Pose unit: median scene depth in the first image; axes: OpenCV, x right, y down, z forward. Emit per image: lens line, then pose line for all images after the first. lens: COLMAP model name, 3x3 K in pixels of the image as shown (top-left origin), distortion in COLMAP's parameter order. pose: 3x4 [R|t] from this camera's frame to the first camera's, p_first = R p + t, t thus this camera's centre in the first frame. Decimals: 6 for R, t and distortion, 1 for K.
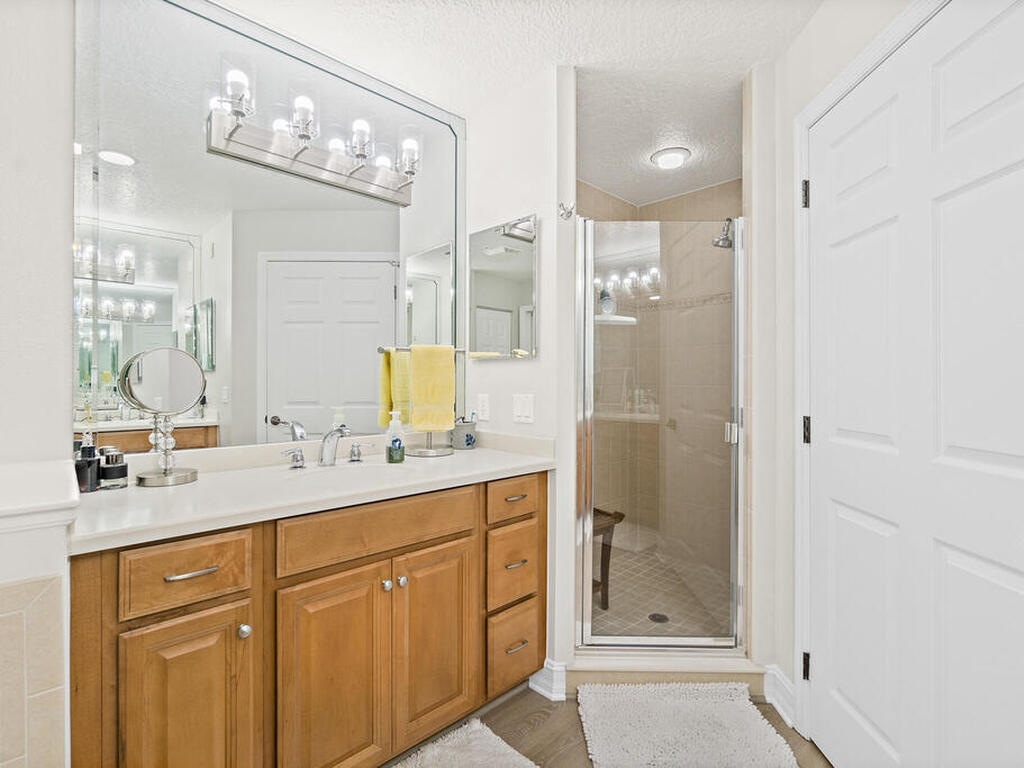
lens RADIAL K [[483.7, 0, 518.0], [0, 483.7, 387.0], [0, 0, 1]] dist [-0.003525, -0.000531]
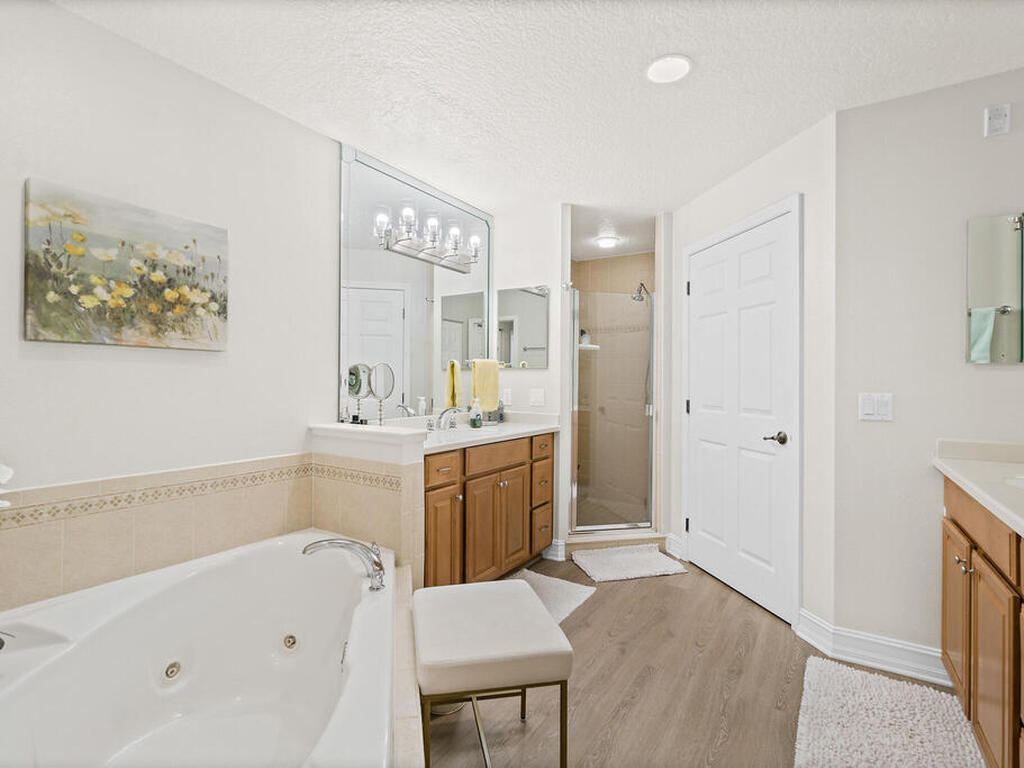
lens RADIAL K [[495.7, 0, 512.0], [0, 495.7, 384.0], [0, 0, 1]] dist [-0.002307, -0.000229]
pose [[0.972500, 0.004870, 0.232850, -0.524299], [-0.005164, 0.999986, 0.000656, -0.003630], [-0.232844, -0.001840, 0.972512, -0.735585]]
